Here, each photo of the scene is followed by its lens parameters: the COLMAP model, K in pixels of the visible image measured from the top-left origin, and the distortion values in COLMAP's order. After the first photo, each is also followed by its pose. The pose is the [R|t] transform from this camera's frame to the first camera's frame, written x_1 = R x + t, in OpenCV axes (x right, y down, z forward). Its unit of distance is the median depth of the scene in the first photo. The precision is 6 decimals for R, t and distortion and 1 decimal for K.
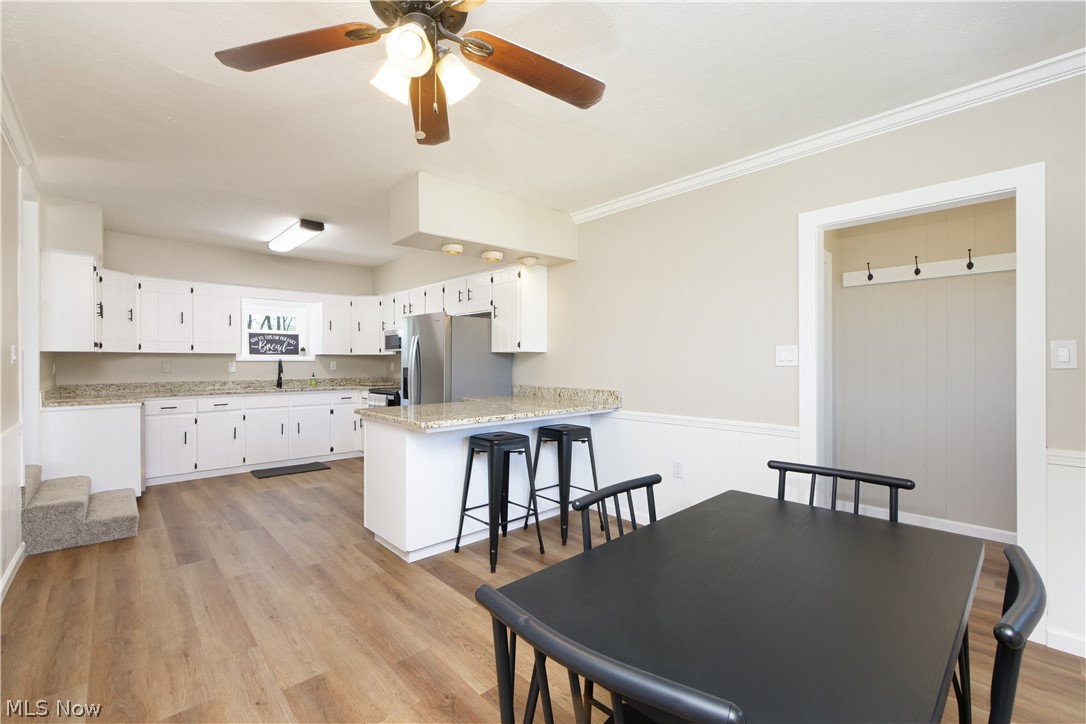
lens RADIAL K [[459.0, 0, 549.0], [0, 459.0, 363.2], [0, 0, 1]] dist [-0.014238, 0.000914]
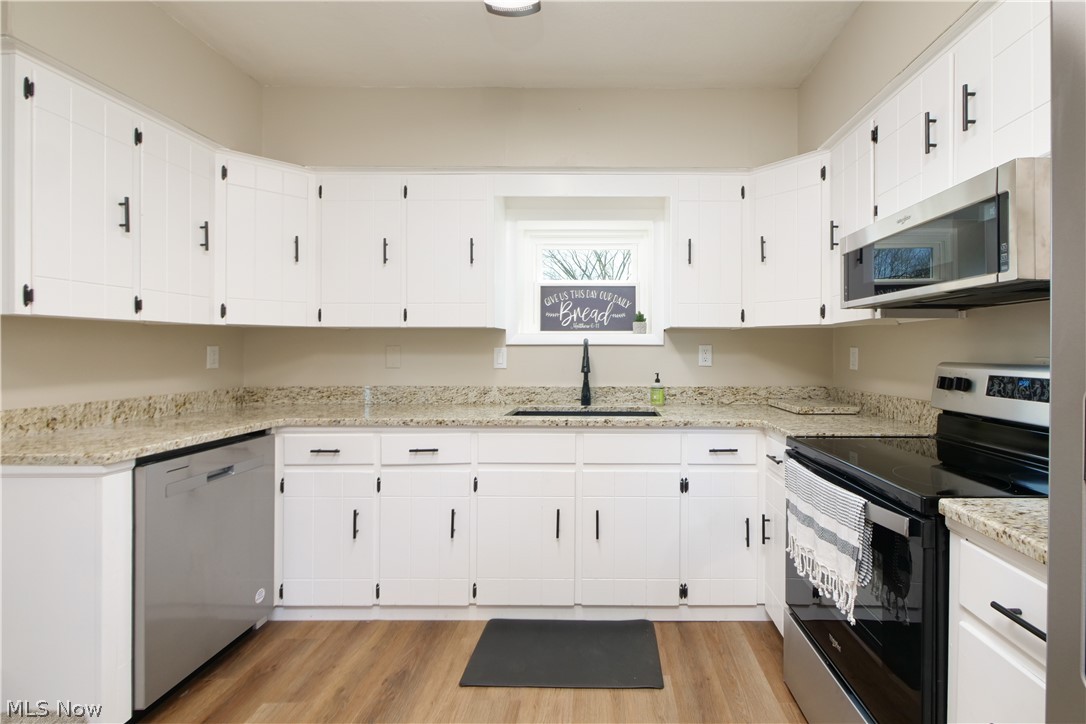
lens RADIAL K [[479.3, 0, 609.5], [0, 479.3, 348.1], [0, 0, 1]] dist [-0.010680, 0.000952]
pose [[0.733222, -0.001103, -0.679988, -0.325506], [-0.002194, 0.999990, -0.003988, 0.000541], [0.679986, 0.004416, 0.733212, 0.846868]]
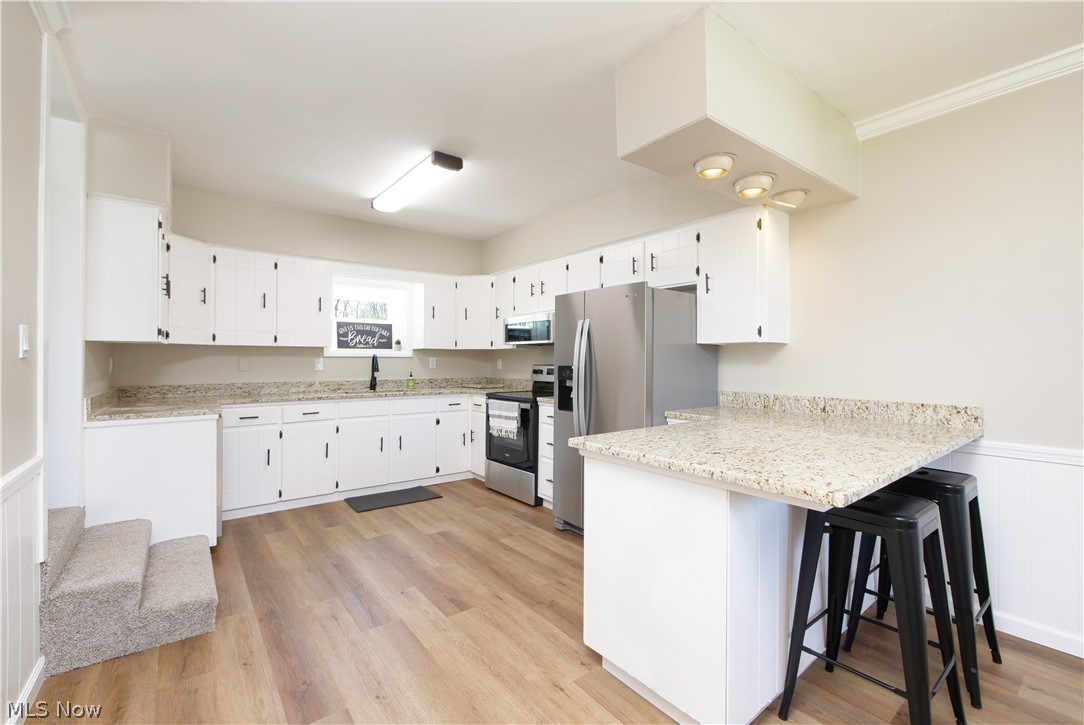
lens RADIAL K [[458.1, 0, 534.9], [0, 458.1, 356.5], [0, 0, 1]] dist [-0.014238, 0.000914]
pose [[0.994473, 0.001645, -0.104979, -0.280252], [-0.002694, 0.999948, -0.009851, 0.002234], [0.104957, 0.010079, 0.994426, 0.291146]]
